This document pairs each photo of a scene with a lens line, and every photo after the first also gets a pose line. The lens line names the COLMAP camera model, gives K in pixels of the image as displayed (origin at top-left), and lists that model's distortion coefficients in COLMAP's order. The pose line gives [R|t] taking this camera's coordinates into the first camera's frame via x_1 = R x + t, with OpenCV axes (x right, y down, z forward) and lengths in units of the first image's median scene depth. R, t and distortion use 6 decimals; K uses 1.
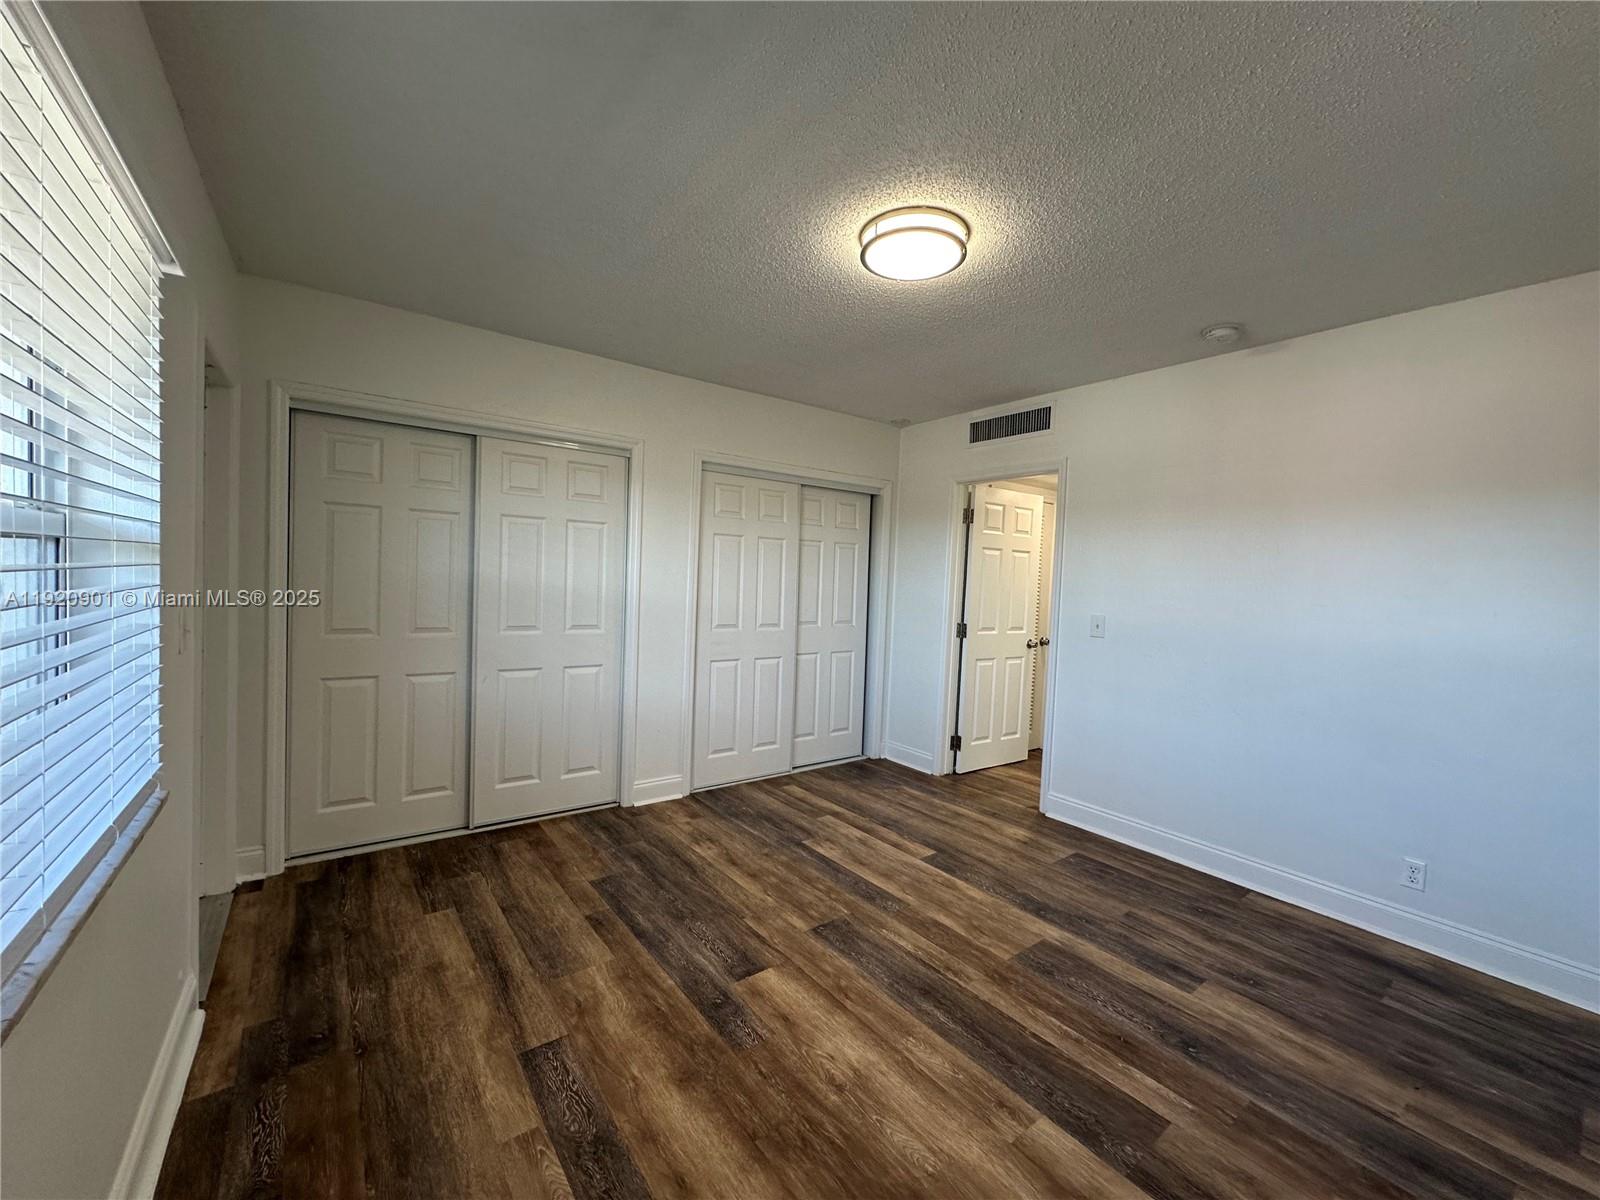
lens RADIAL K [[638.6, 0, 798.3], [0, 638.6, 599.4], [0, 0, 1]] dist [-0.003953, 0.000971]
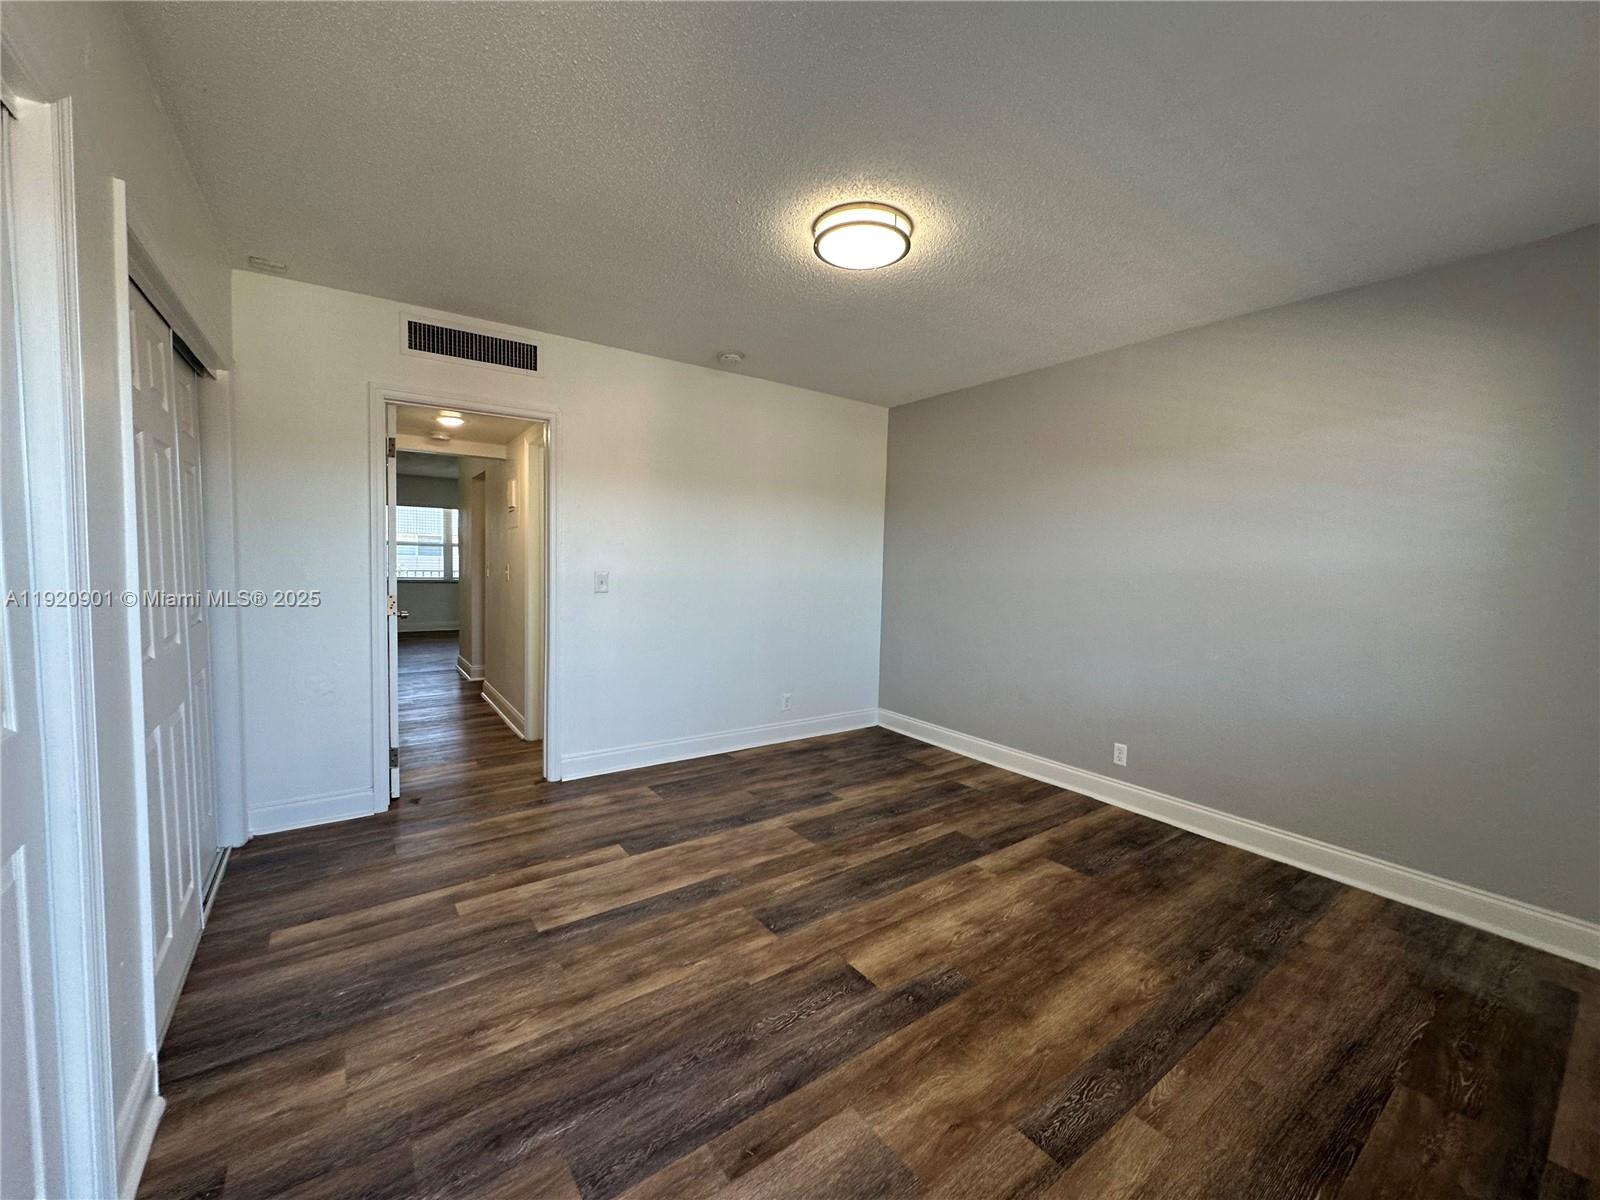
lens RADIAL K [[638.6, 0, 801.9], [0, 638.6, 597.0], [0, 0, 1]] dist [-0.003953, 0.000971]
pose [[0.017037, -0.097503, 0.995089, -0.761437], [0.013812, 0.995162, 0.097273, -0.041269], [-0.999759, 0.012086, 0.018301, 0.858618]]
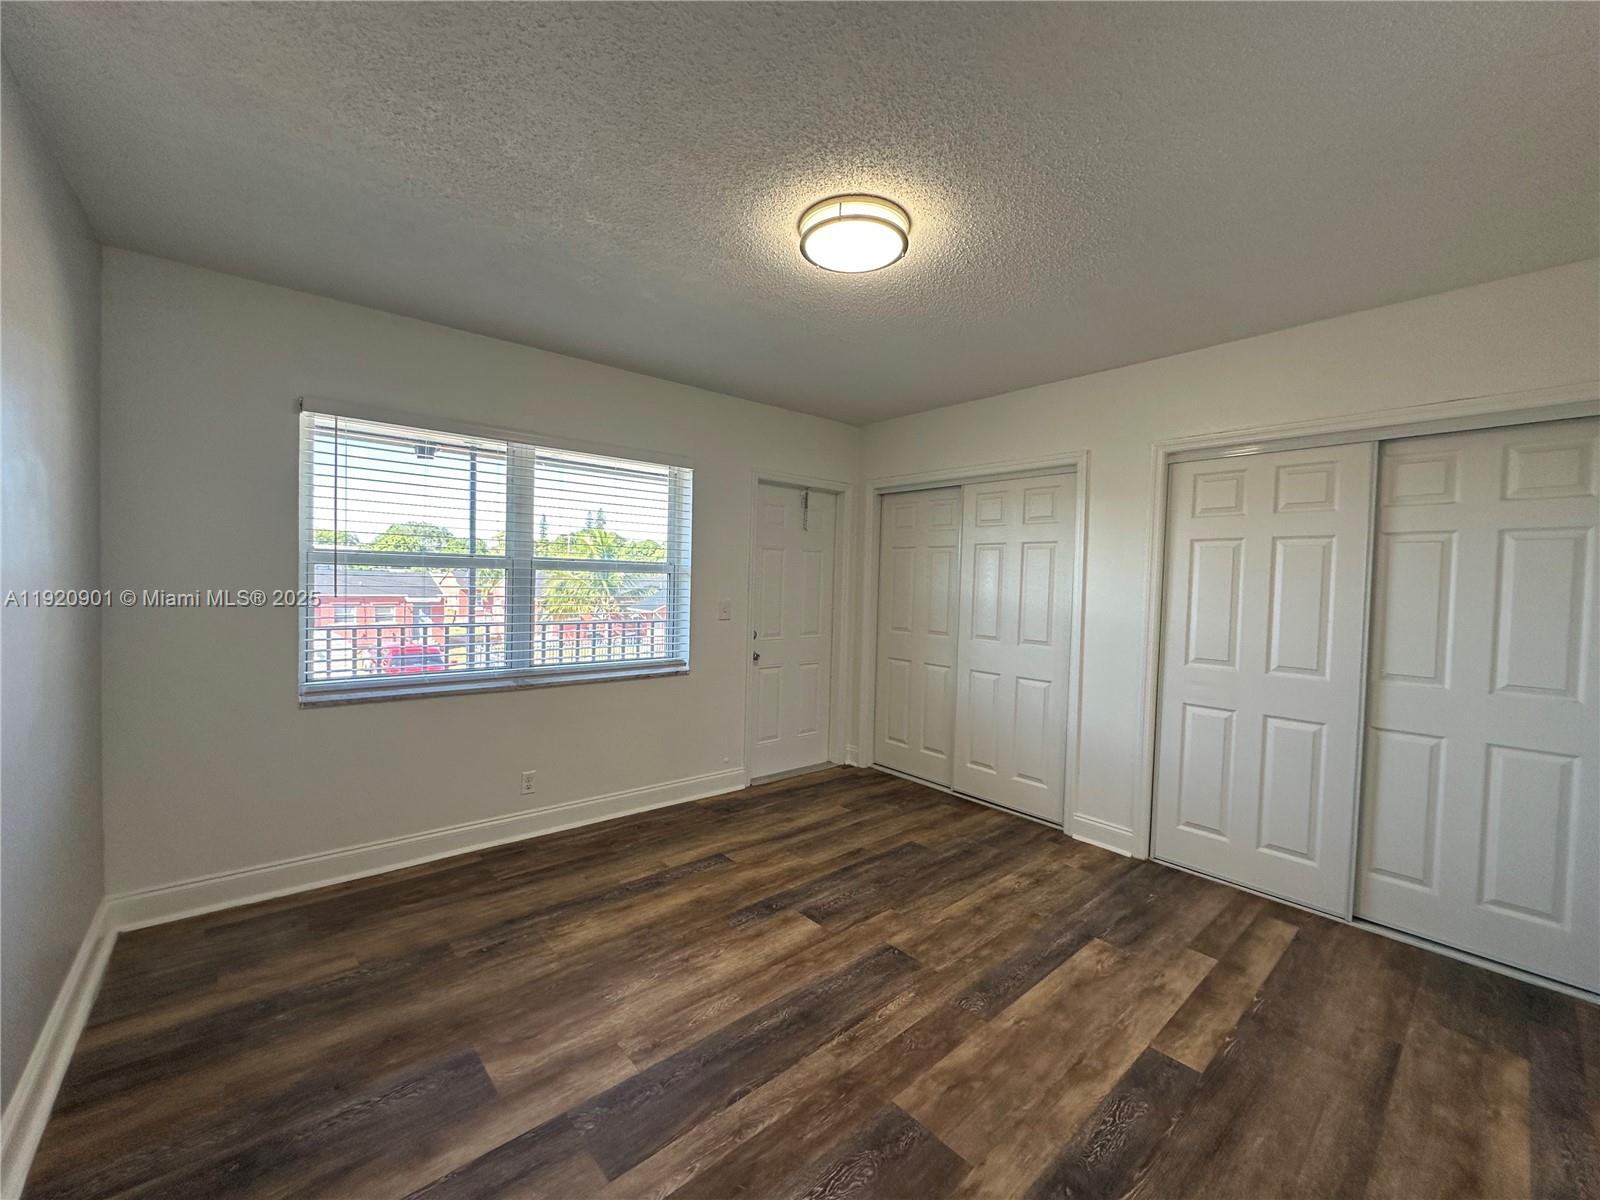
lens RADIAL K [[638.6, 0, 799.6], [0, 638.6, 601.5], [0, 0, 1]] dist [-0.003953, 0.000971]
pose [[0.072424, -0.002834, -0.997370, 0.895395], [-0.060634, 0.998134, -0.007239, 0.009417], [0.995529, 0.060999, 0.072117, 0.694765]]
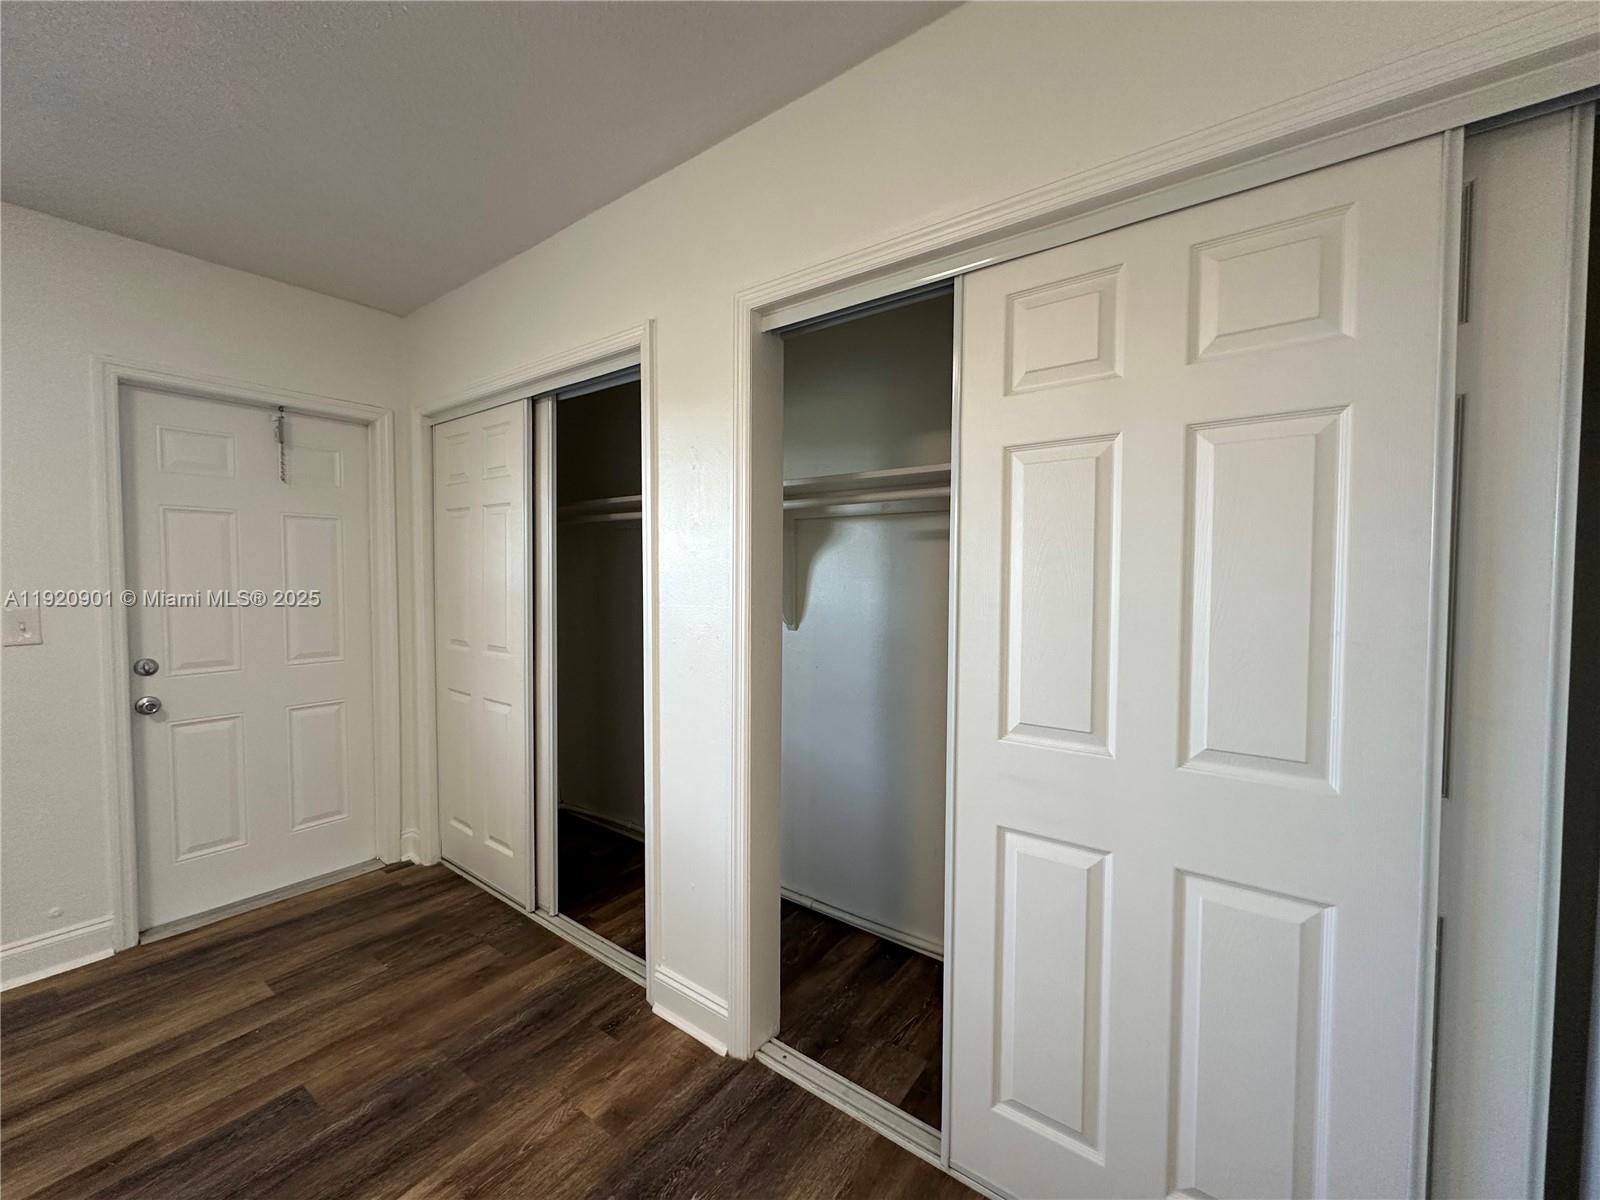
lens RADIAL K [[638.6, 0, 802.8], [0, 638.6, 598.7], [0, 0, 1]] dist [-0.003953, 0.000971]
pose [[0.292126, 0.002254, -0.956377, 0.394497], [-0.030525, 0.999510, -0.006969, -0.027565], [0.955892, 0.031229, 0.292052, 1.301815]]
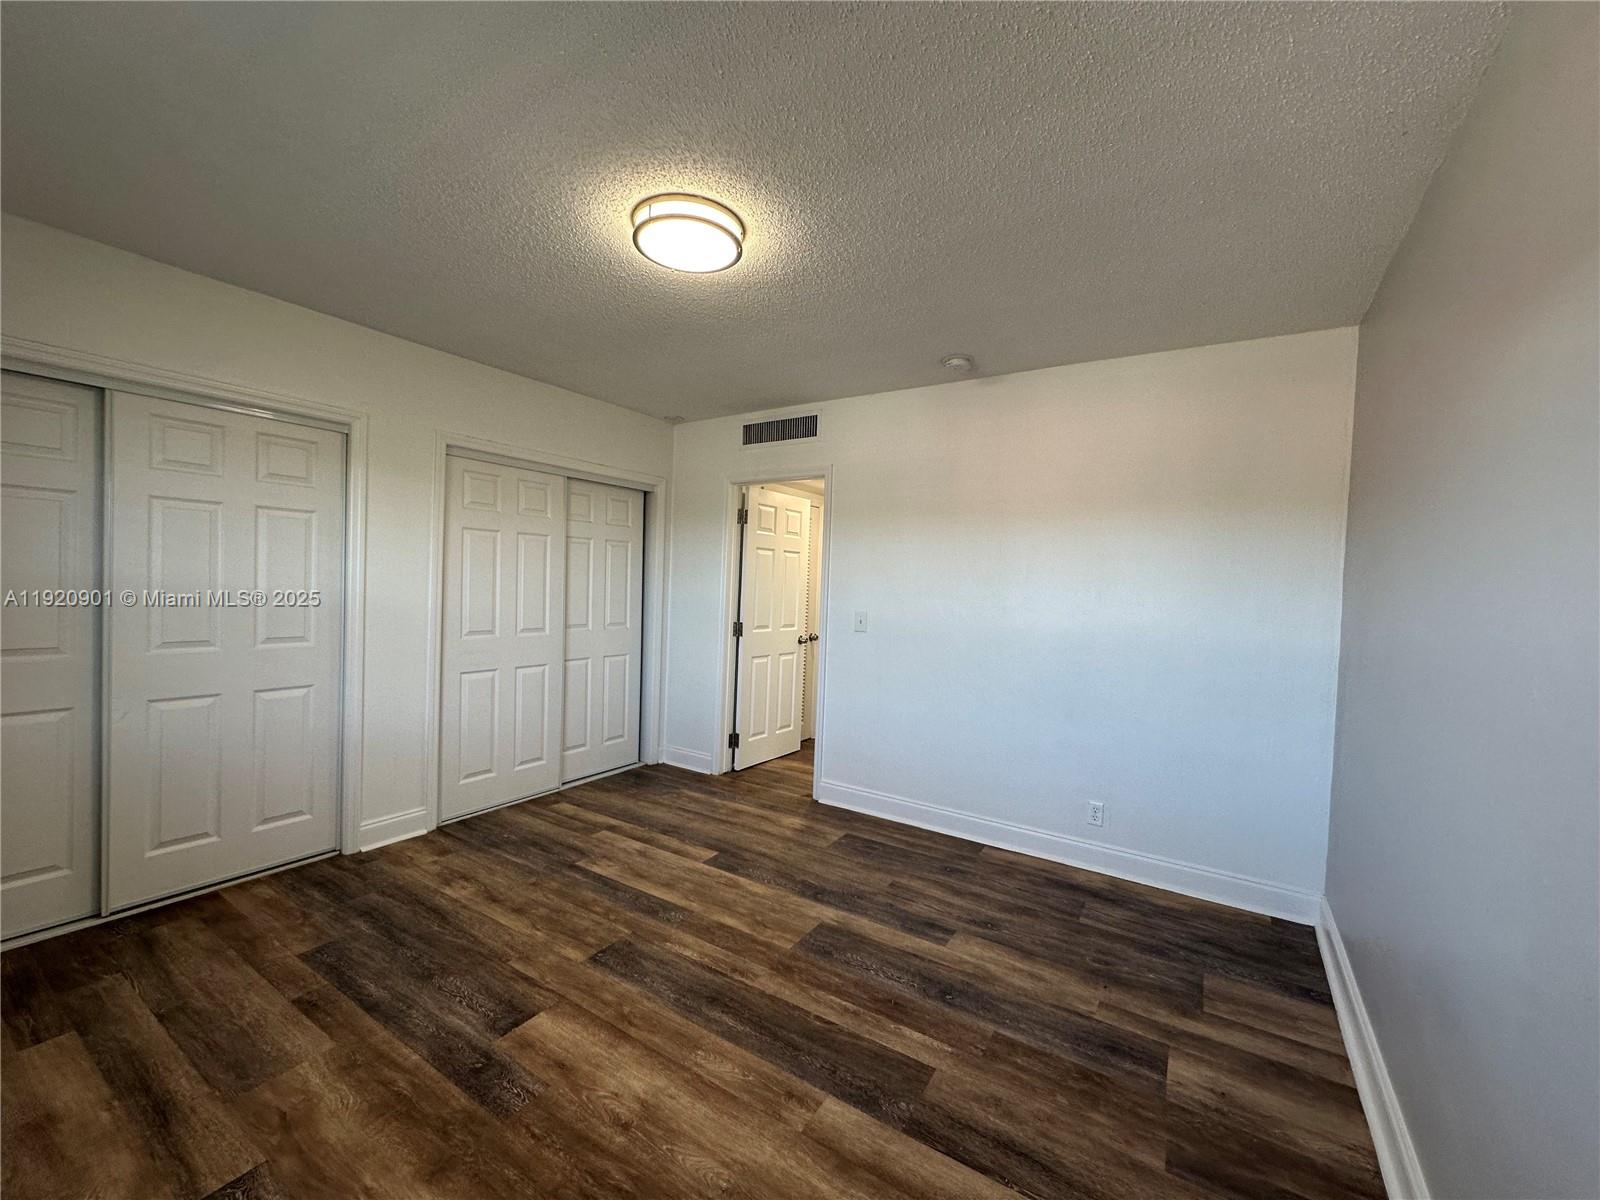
lens RADIAL K [[638.6, 0, 799.6], [0, 638.6, 599.1], [0, 0, 1]] dist [-0.003953, 0.000971]
pose [[0.937829, -0.015043, 0.346771, -0.004944], [0.014974, 0.999884, 0.002878, -0.000950], [-0.346774, 0.002494, 0.937945, 0.024616]]
